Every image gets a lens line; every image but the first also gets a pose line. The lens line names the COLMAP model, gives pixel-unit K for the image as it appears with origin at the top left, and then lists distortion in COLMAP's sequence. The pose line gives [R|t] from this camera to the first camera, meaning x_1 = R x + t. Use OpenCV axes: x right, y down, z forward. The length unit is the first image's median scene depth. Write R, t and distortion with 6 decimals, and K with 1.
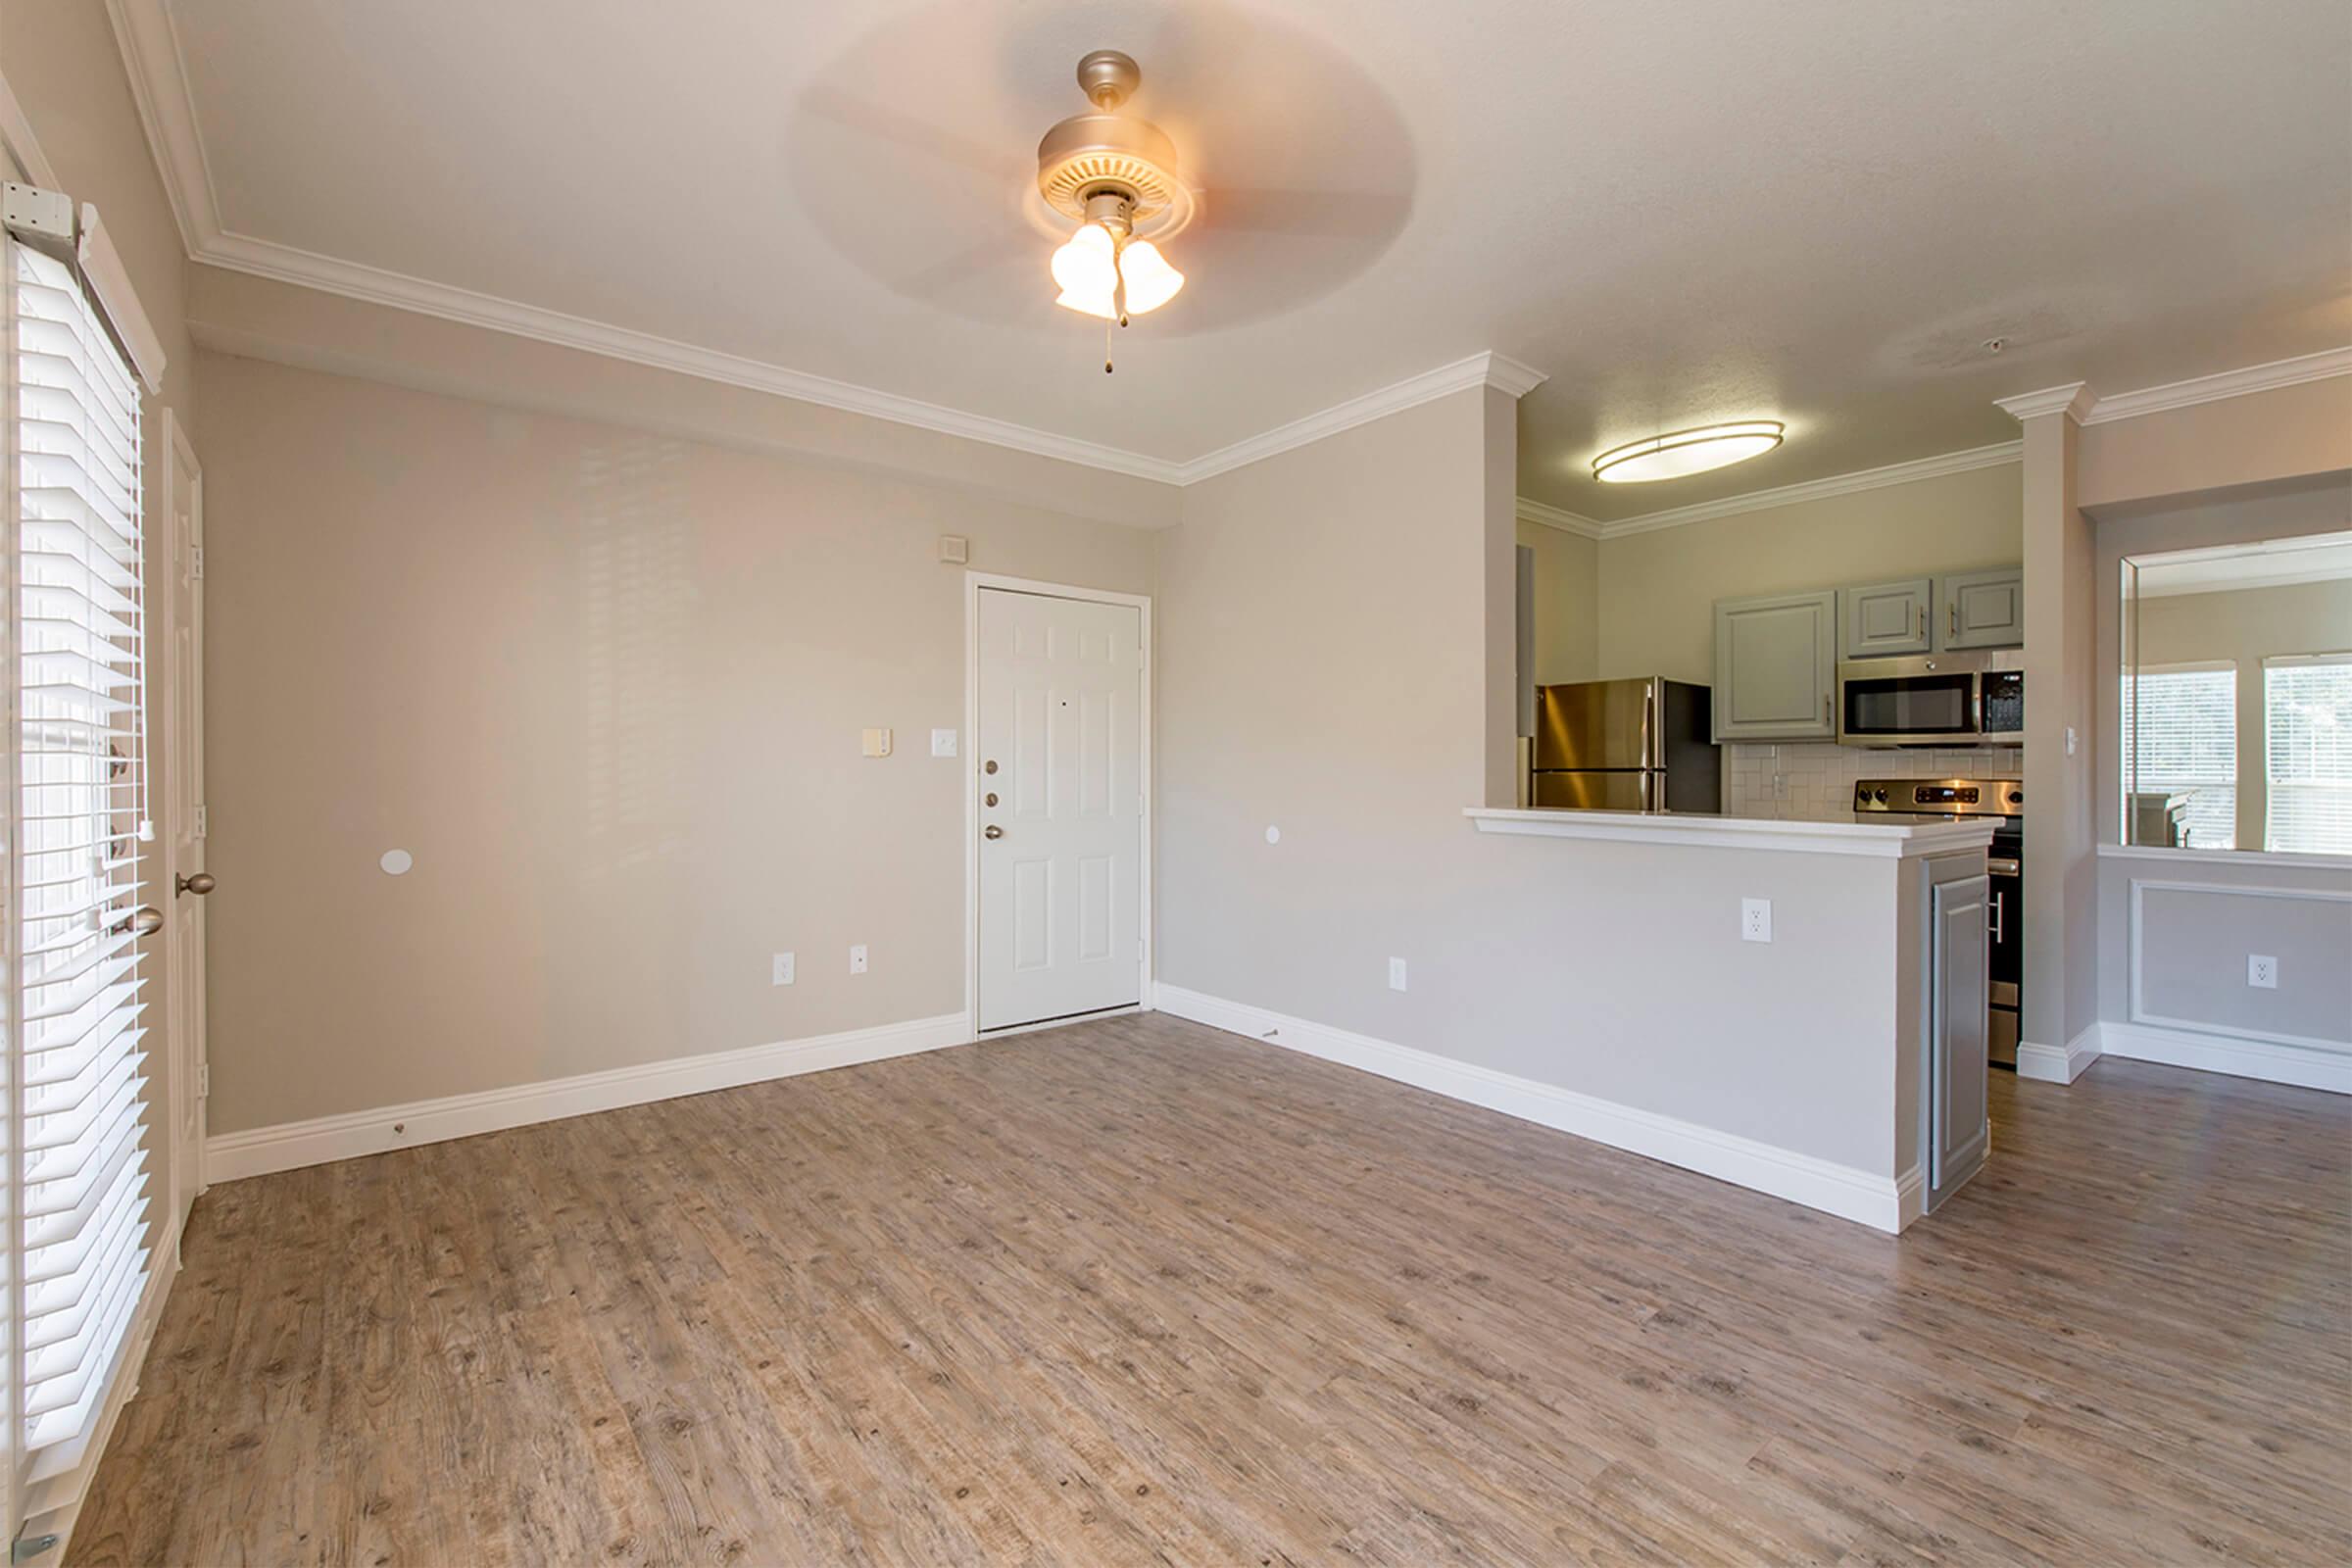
lens RADIAL K [[1024.5, 0, 1177.8], [0, 1024.5, 773.1], [0, 0, 1]] dist [0.001060, -0.001158]
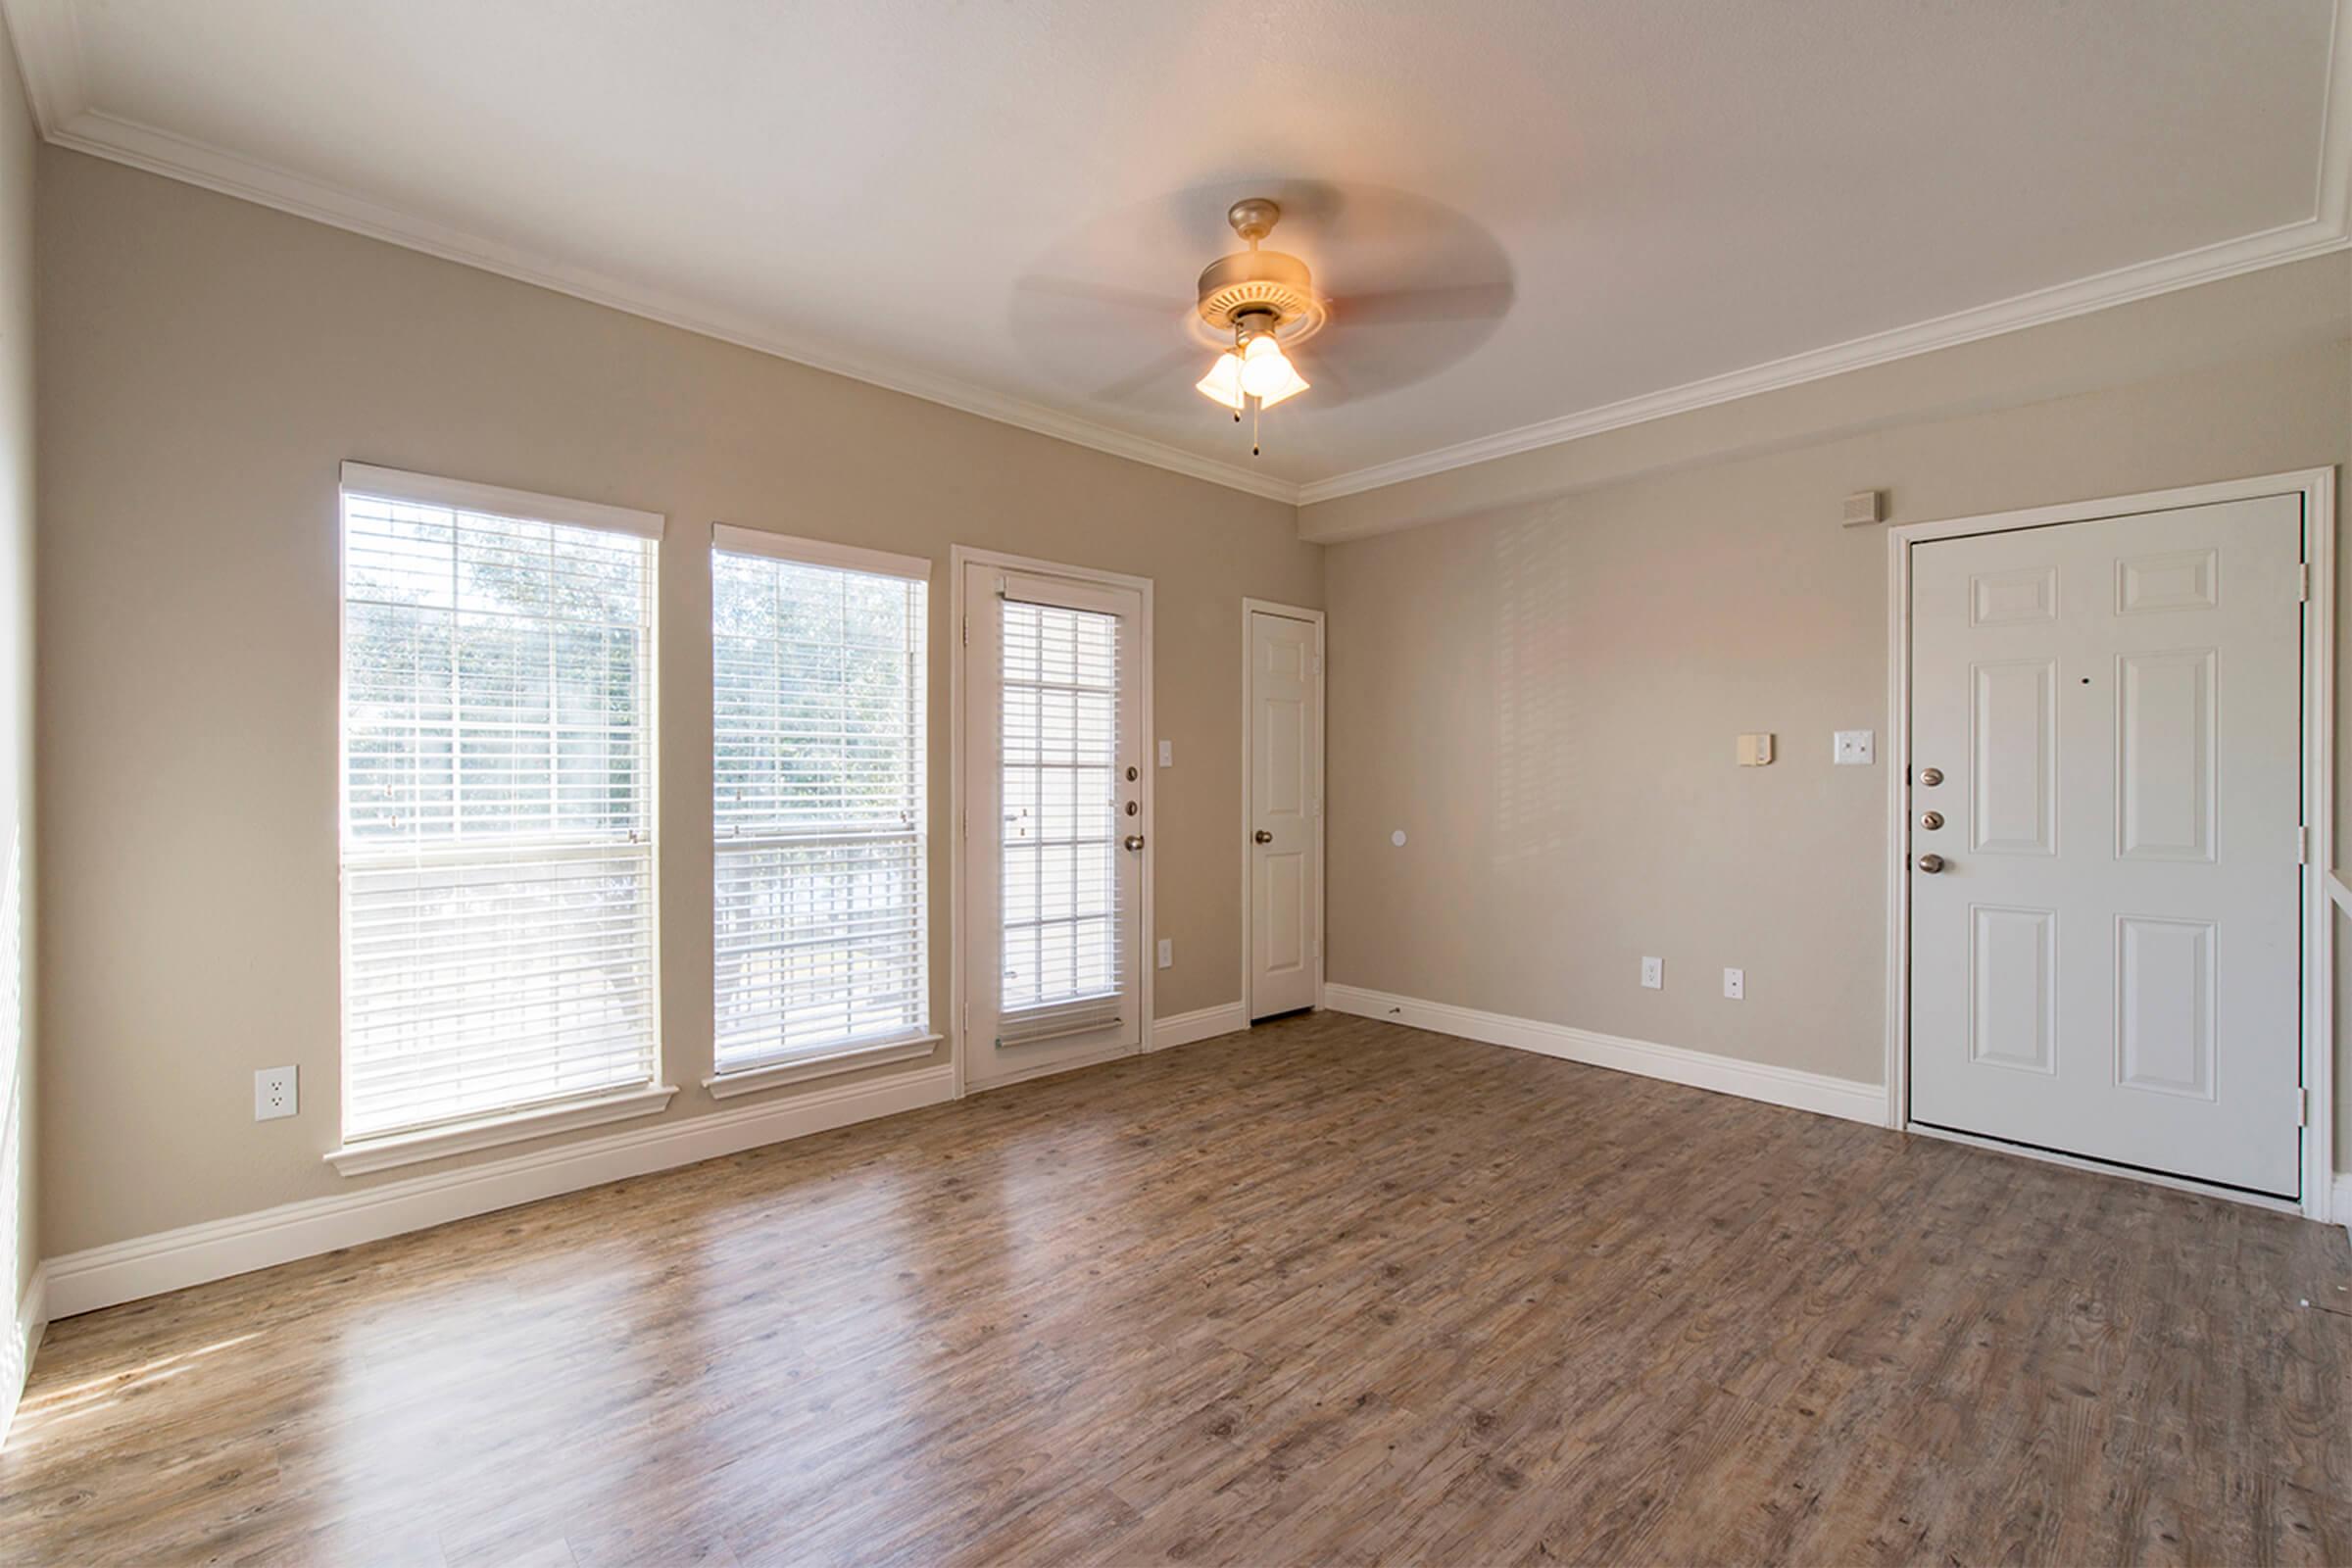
lens RADIAL K [[1024.5, 0, 1138.2], [0, 1024.5, 777.3], [0, 0, 1]] dist [0.001060, -0.001158]
pose [[0.046140, 0.000070, -0.998935, 0.883936], [-0.007589, 0.999971, -0.000280, -0.001671], [0.998906, 0.007594, 0.046139, 0.615589]]
